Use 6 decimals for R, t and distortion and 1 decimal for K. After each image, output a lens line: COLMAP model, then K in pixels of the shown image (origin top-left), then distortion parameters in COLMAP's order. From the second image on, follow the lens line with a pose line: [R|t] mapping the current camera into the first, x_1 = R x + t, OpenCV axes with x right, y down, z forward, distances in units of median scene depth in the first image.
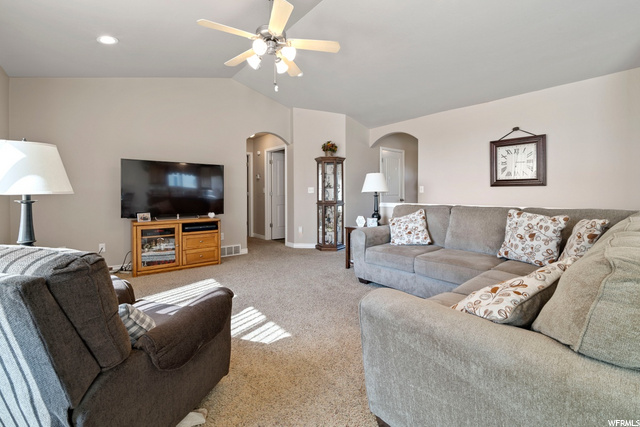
lens RADIAL K [[284.9, 0, 321.0], [0, 284.9, 193.5], [0, 0, 1]] dist [-0.001900, -0.000196]
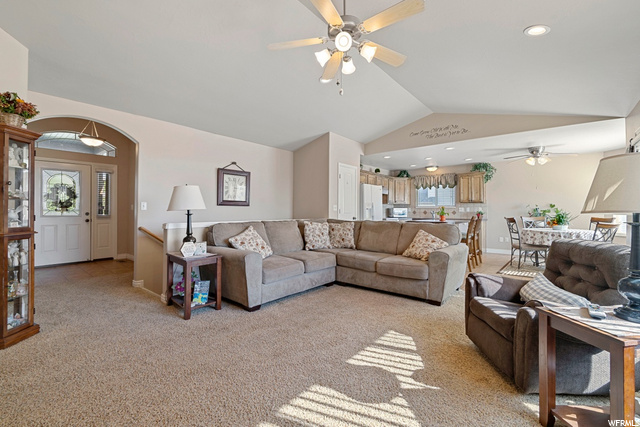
lens RADIAL K [[277.3, 0, 322.4], [0, 277.3, 206.7], [0, 0, 1]] dist [-0.003765, -0.000143]
pose [[-0.199262, 0.016030, 0.979815, -0.645932], [-0.000504, 0.999864, -0.016460, -0.000764], [-0.979946, -0.003774, -0.199227, 0.818500]]
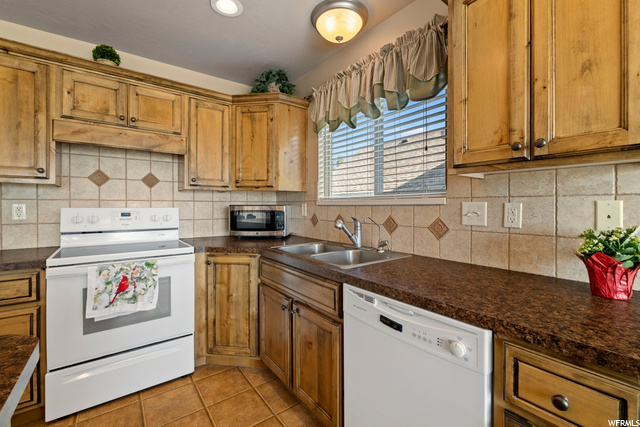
lens RADIAL K [[277.3, 0, 322.4], [0, 277.3, 206.7], [0, 0, 1]] dist [-0.003765, -0.000143]
pose [[0.014602, -0.004117, 0.999885, 0.735180], [0.005029, 0.999979, 0.004044, -0.023930], [-0.999881, 0.004969, 0.014622, -0.353217]]
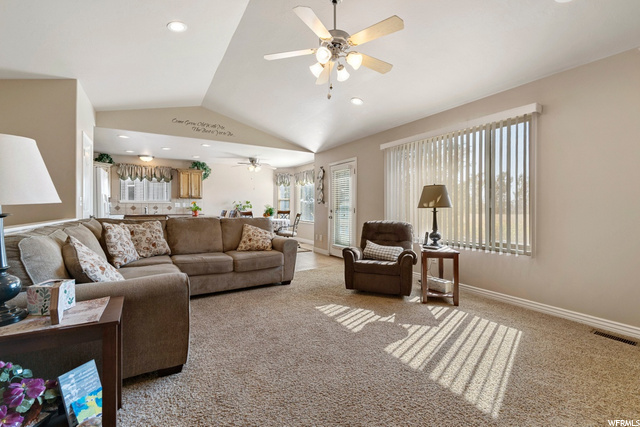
lens RADIAL K [[275.5, 0, 321.3], [0, 275.5, 212.9], [0, 0, 1]] dist [-0.005195, -0.000424]
pose [[-0.992782, -0.004599, 0.119843, -0.161275], [-0.001872, 0.999737, 0.022862, -0.002460], [-0.119916, 0.022472, -0.992530, 1.269870]]
